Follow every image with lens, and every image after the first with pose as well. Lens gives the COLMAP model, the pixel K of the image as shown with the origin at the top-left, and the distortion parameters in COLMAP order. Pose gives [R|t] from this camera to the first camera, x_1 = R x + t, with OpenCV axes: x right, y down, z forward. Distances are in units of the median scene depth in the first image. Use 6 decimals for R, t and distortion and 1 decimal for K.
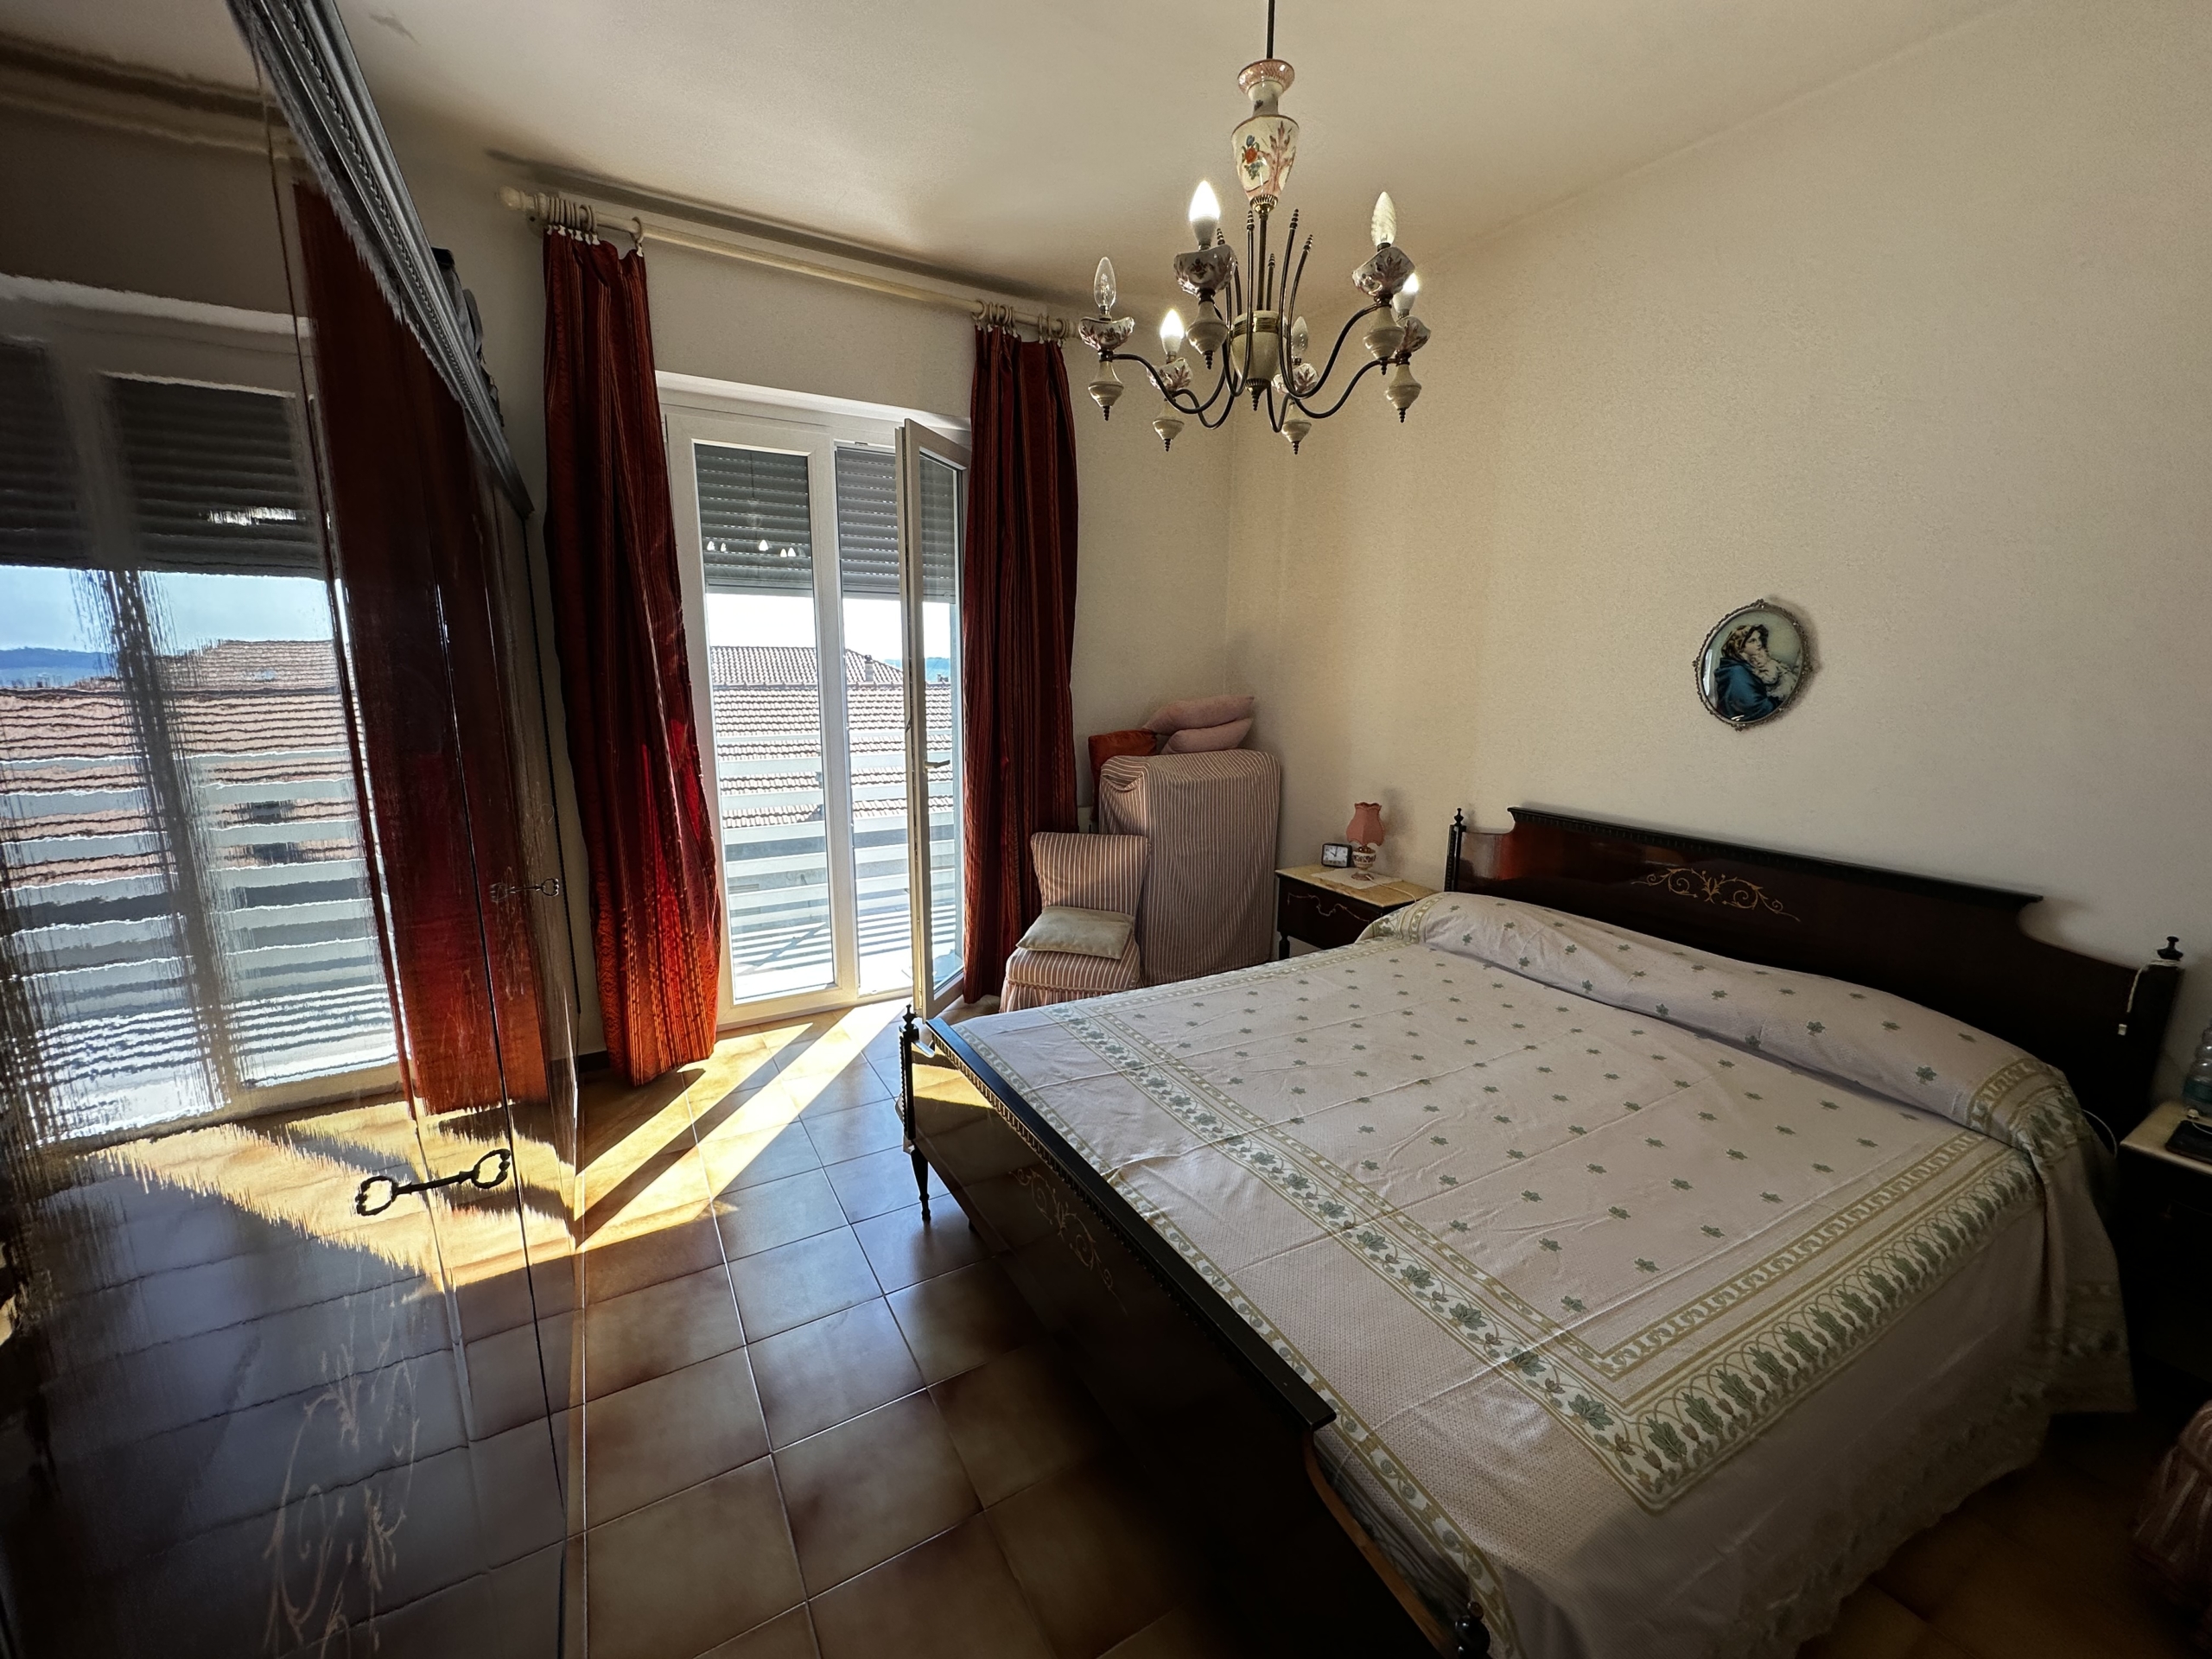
lens RADIAL K [[893.0, 0, 1106.2], [0, 893.0, 829.7], [0, 0, 1]] dist [-0.003738, 0.001246]
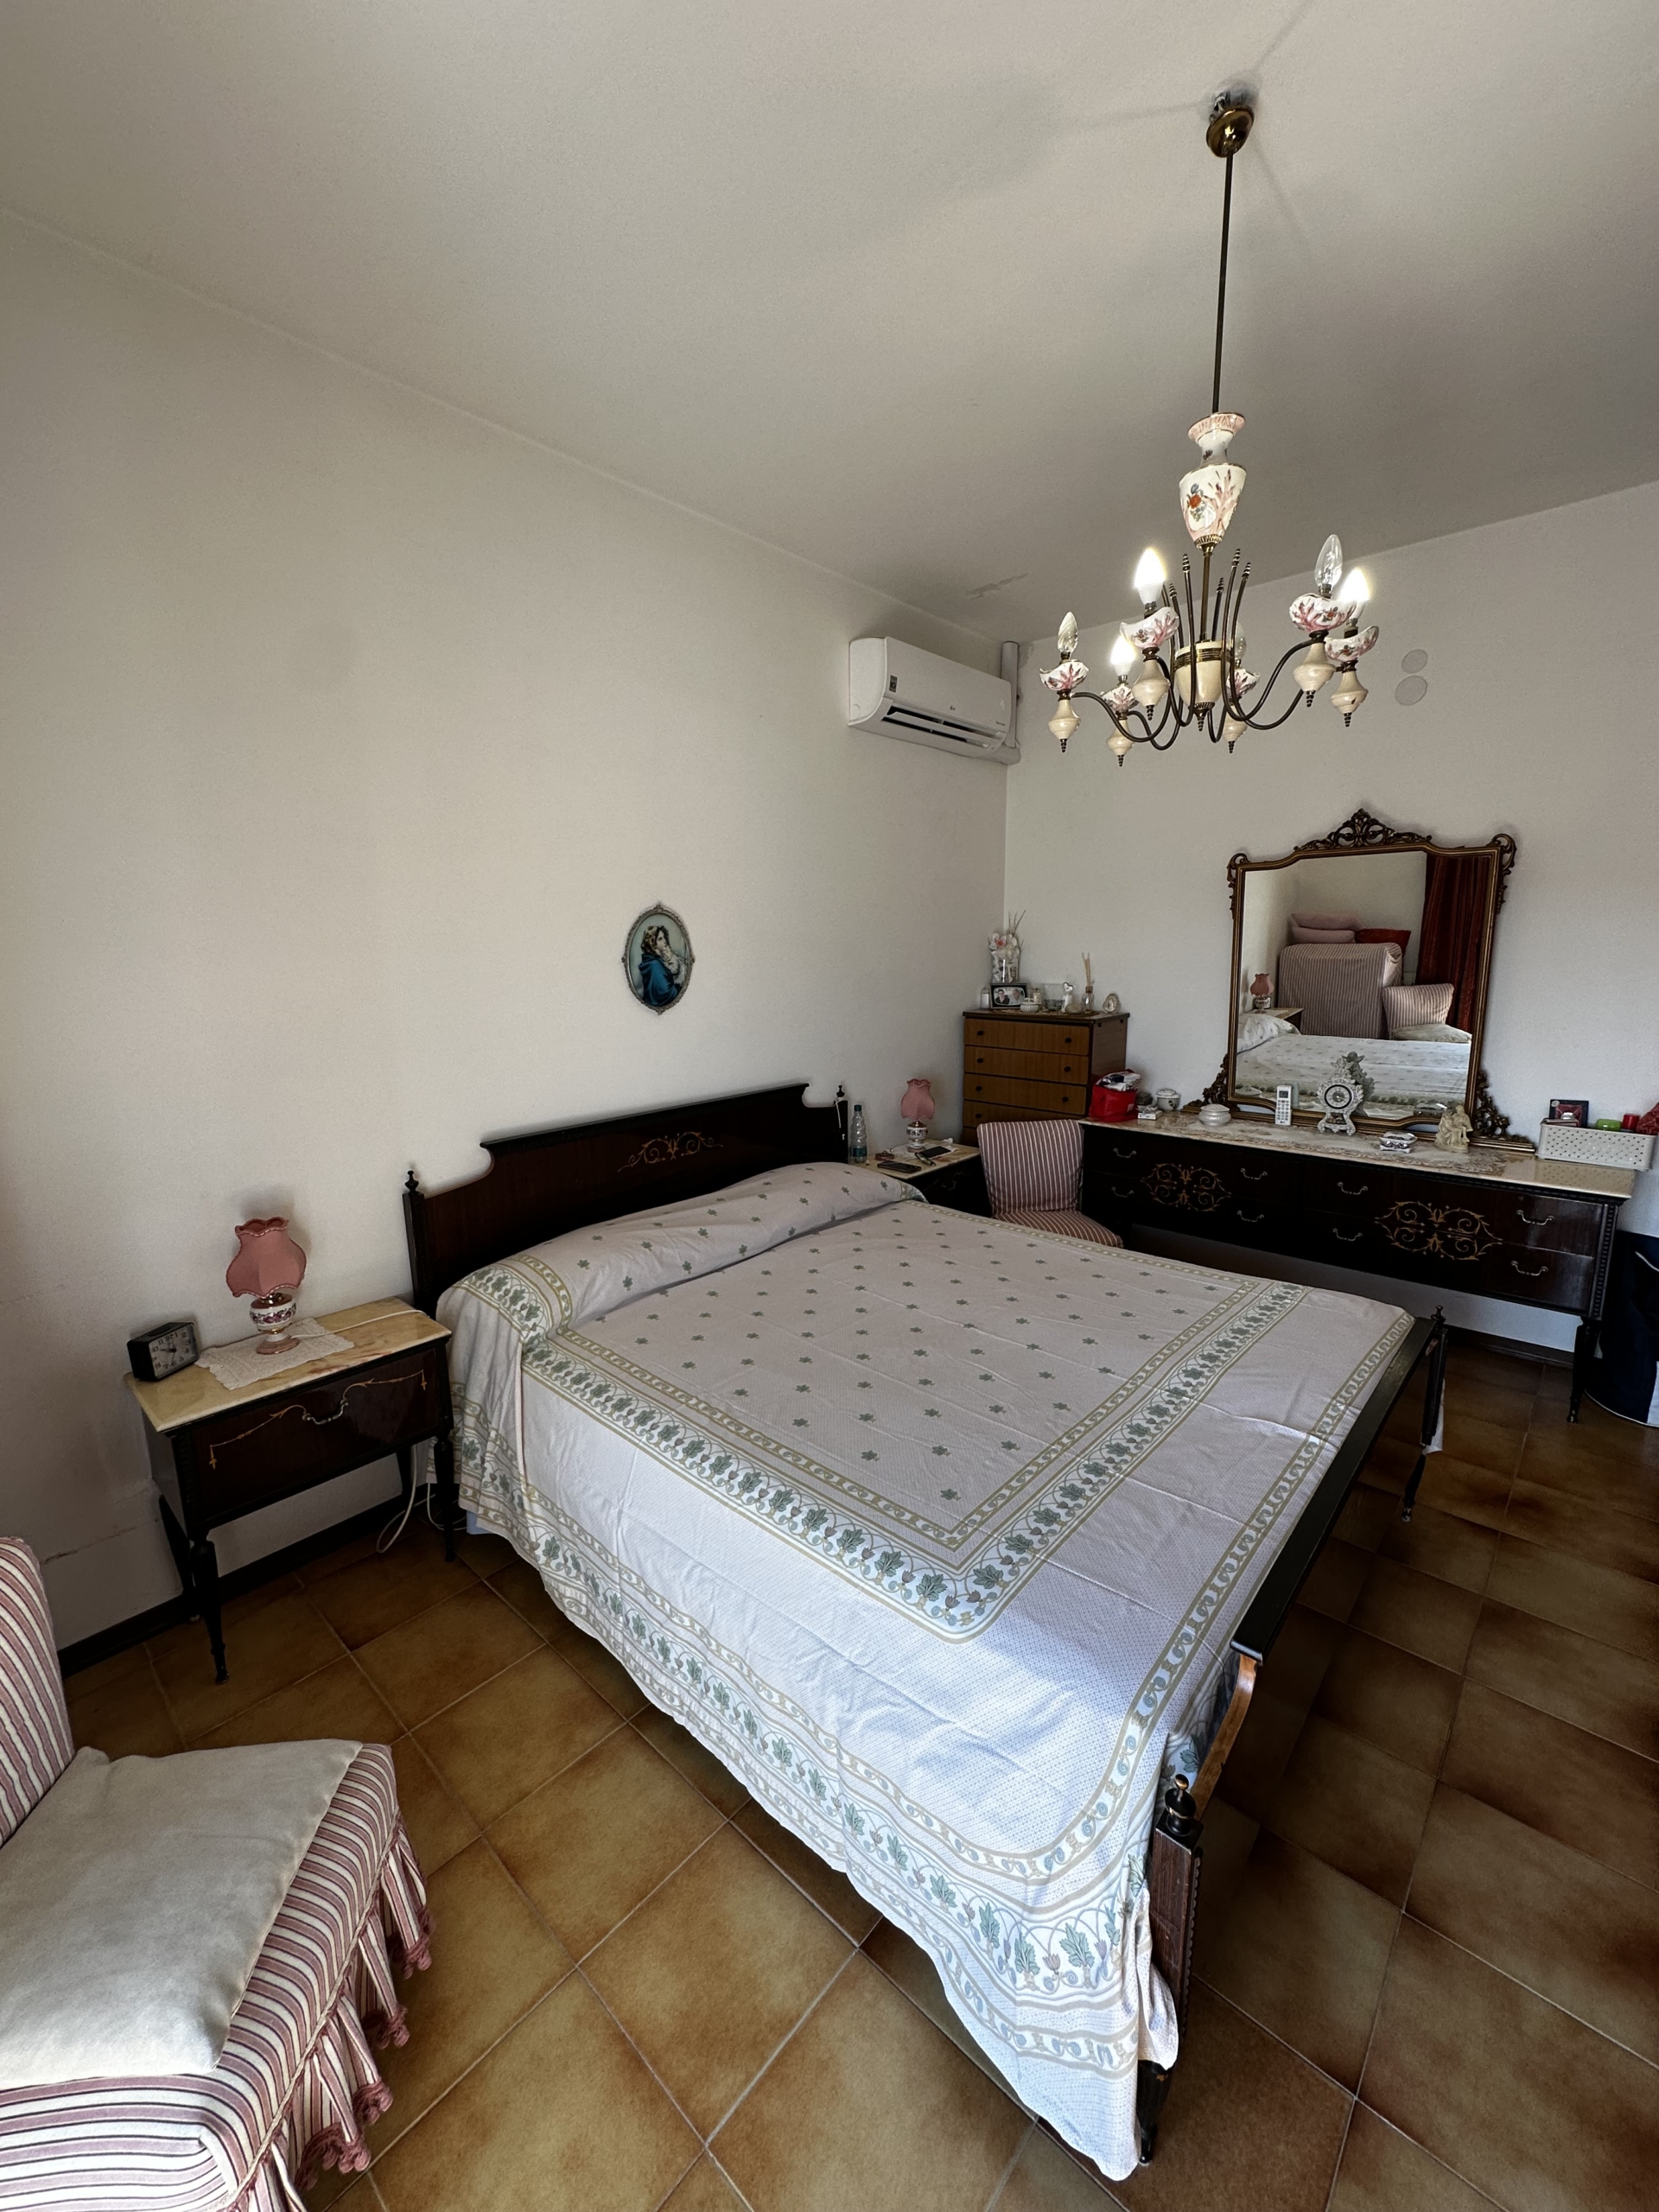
lens RADIAL K [[893.0, 0, 832.1], [0, 893.0, 1095.8], [0, 0, 1]] dist [-0.003738, 0.001246]
pose [[-0.307233, -0.173489, 0.935687, -0.505941], [0.192760, 0.951514, 0.239717, -0.255054], [-0.931907, 0.254011, -0.258895, 1.151955]]
